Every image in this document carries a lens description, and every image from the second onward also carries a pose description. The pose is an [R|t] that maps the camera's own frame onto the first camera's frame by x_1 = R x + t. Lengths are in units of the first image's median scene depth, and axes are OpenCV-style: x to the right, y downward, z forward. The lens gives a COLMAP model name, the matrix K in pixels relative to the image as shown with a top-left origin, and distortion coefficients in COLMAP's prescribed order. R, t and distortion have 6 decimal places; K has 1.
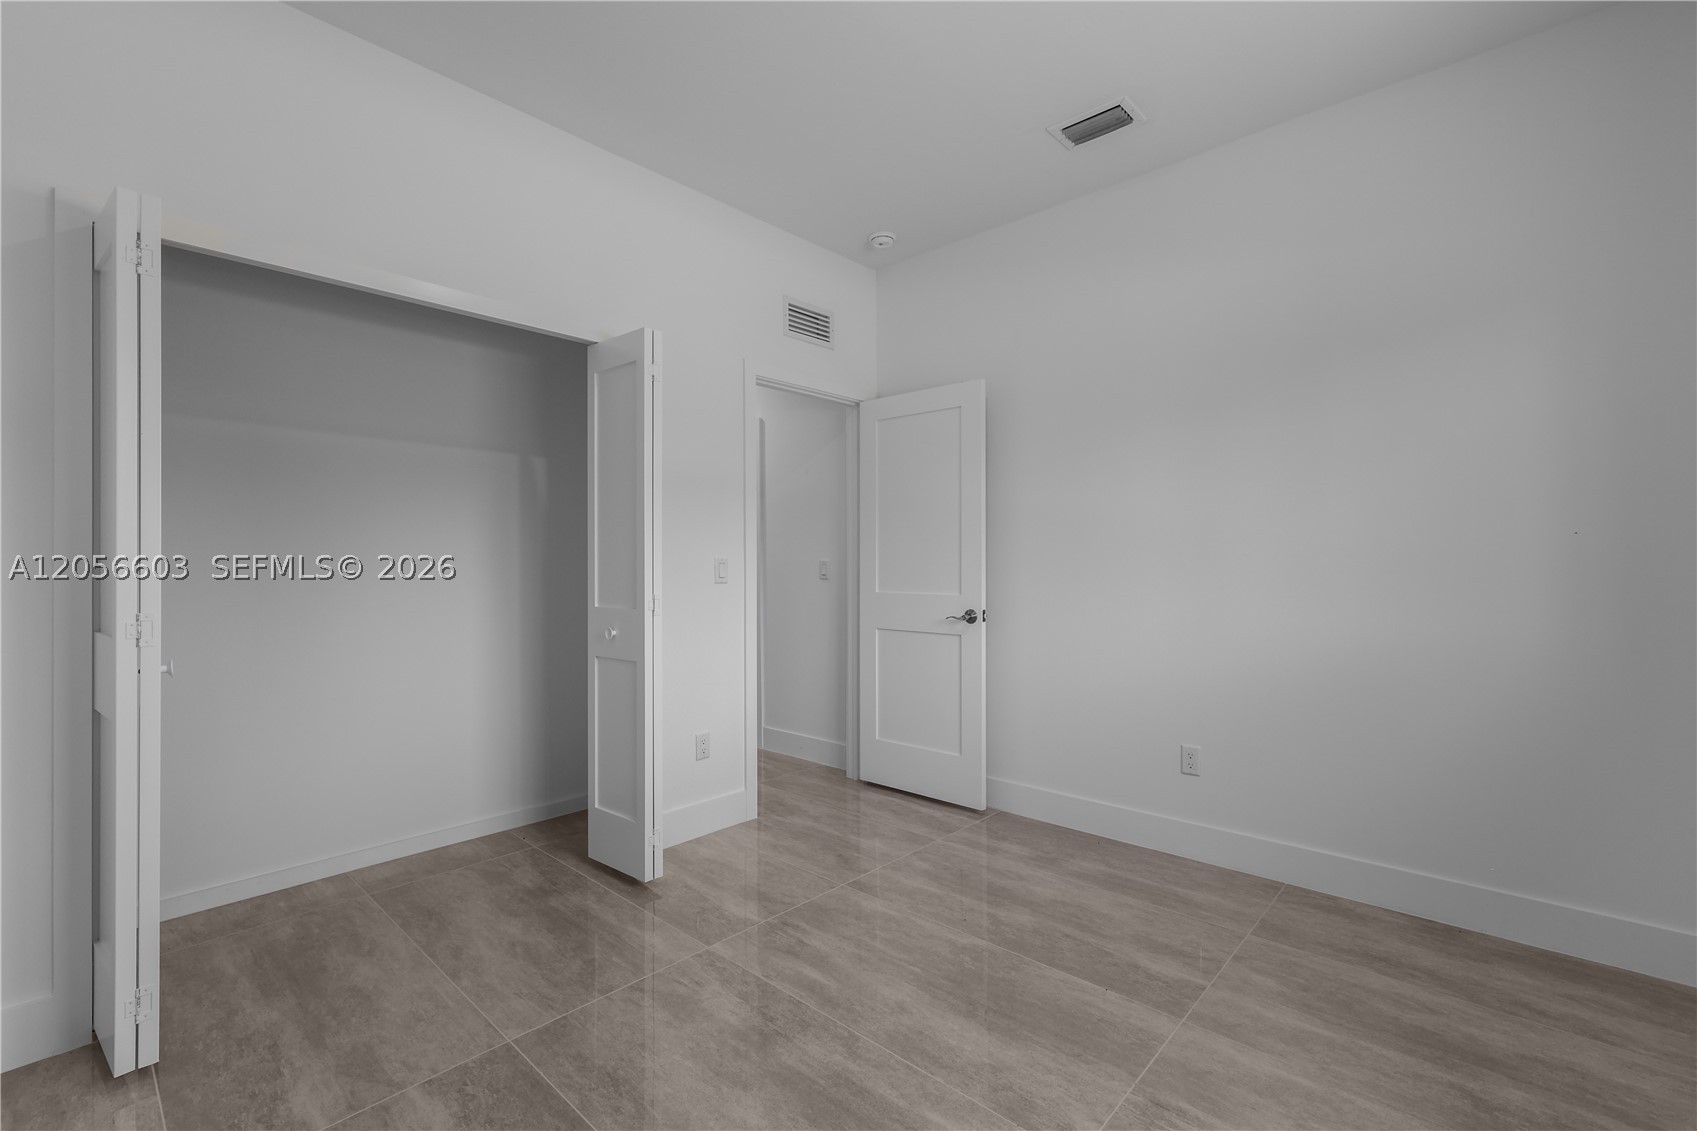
lens RADIAL K [[738.4, 0, 847.9], [0, 738.4, 557.9], [0, 0, 1]] dist [0.004068, -0.000449]
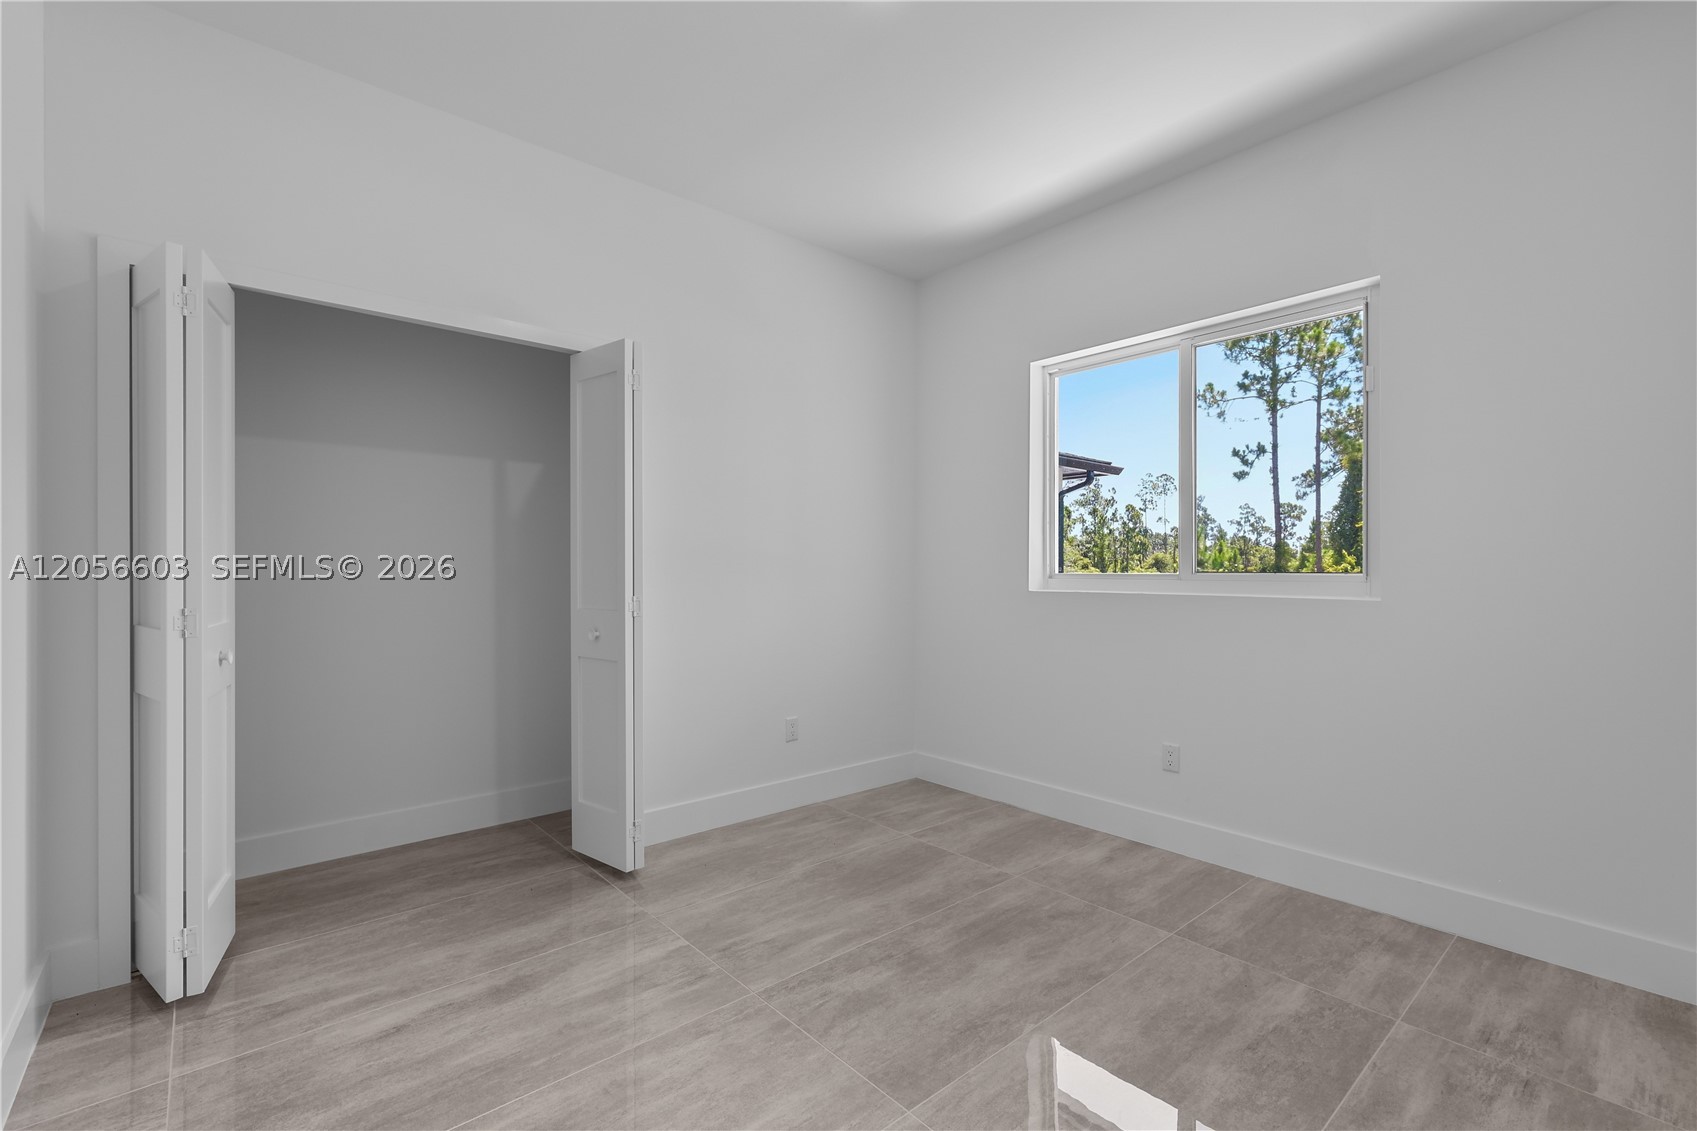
lens RADIAL K [[738.4, 0, 852.1], [0, 738.4, 573.5], [0, 0, 1]] dist [0.004068, -0.000449]
pose [[0.113651, 0.002759, 0.993517, -1.070834], [-0.007401, 0.999971, -0.001930, 0.014802], [-0.993493, -0.007133, 0.113668, 0.778142]]
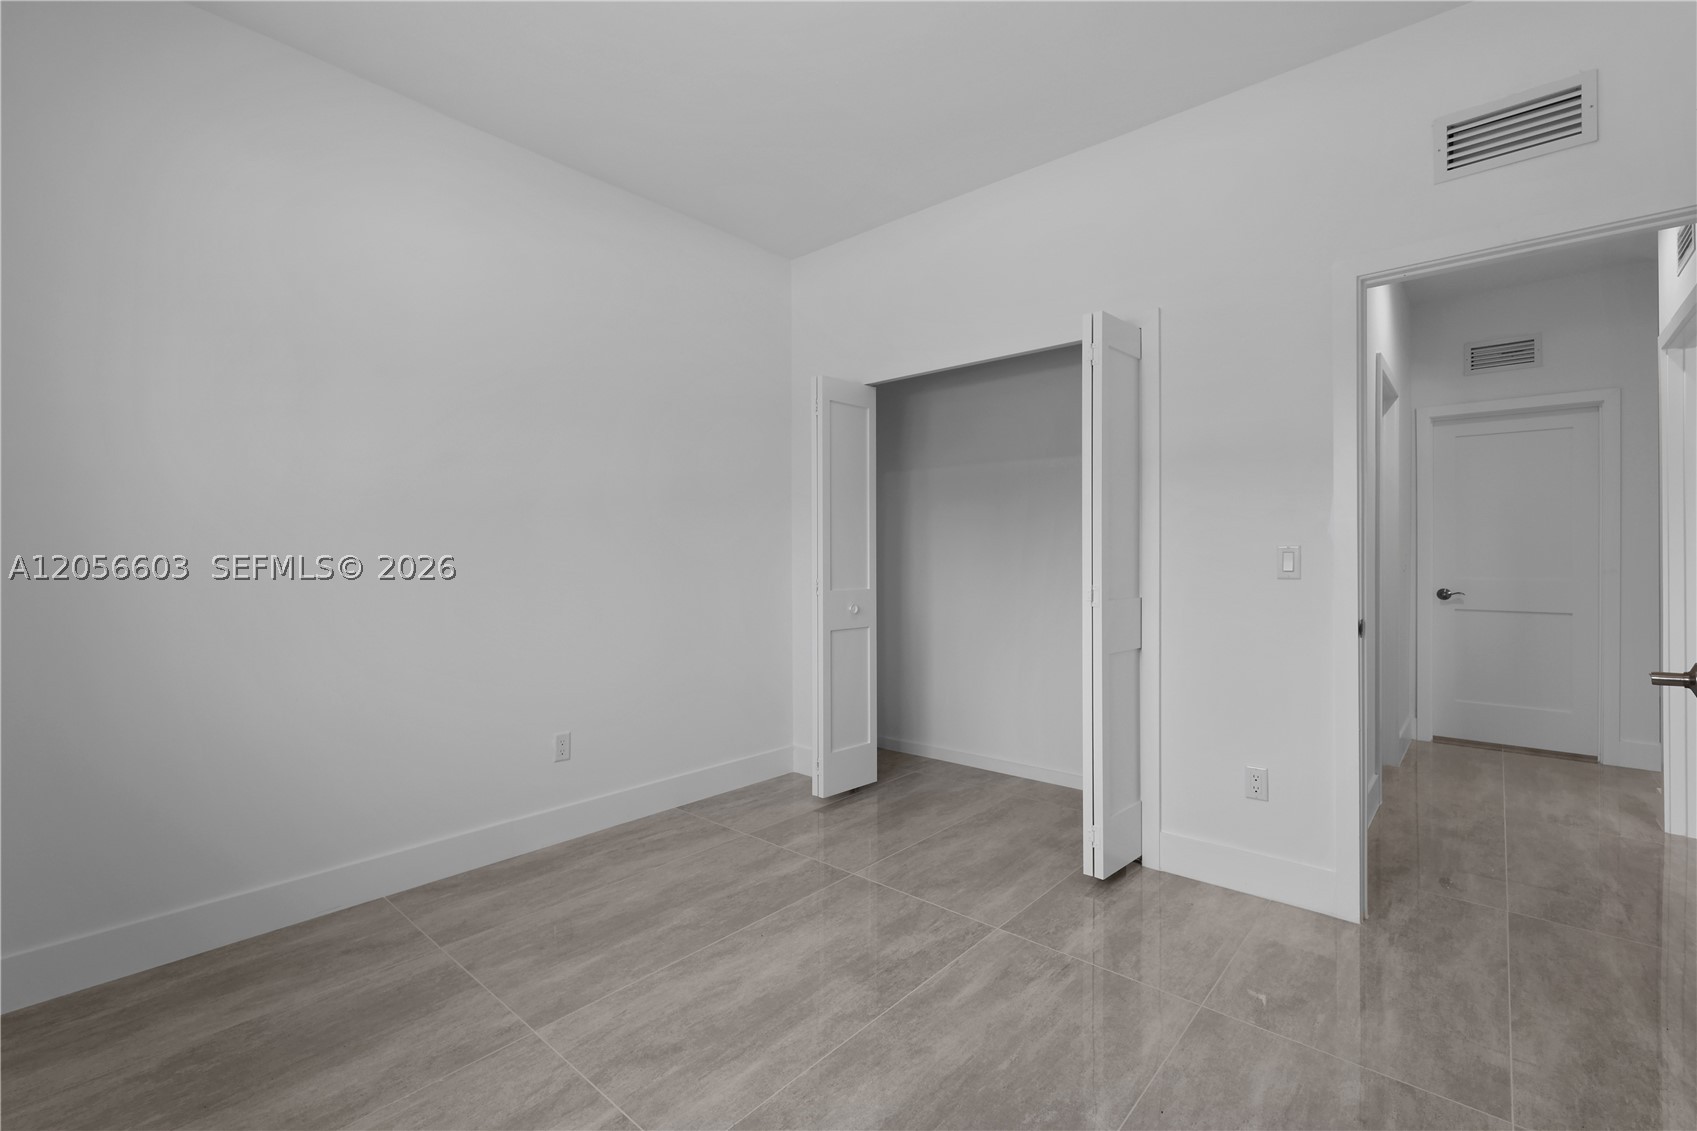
lens RADIAL K [[738.4, 0, 856.1], [0, 738.4, 563.4], [0, 0, 1]] dist [0.004068, -0.000449]
pose [[0.031327, 0.013763, -0.999414, 0.822587], [0.009699, 0.999854, 0.014073, 0.003056], [0.999462, -0.010134, 0.031189, 0.773035]]
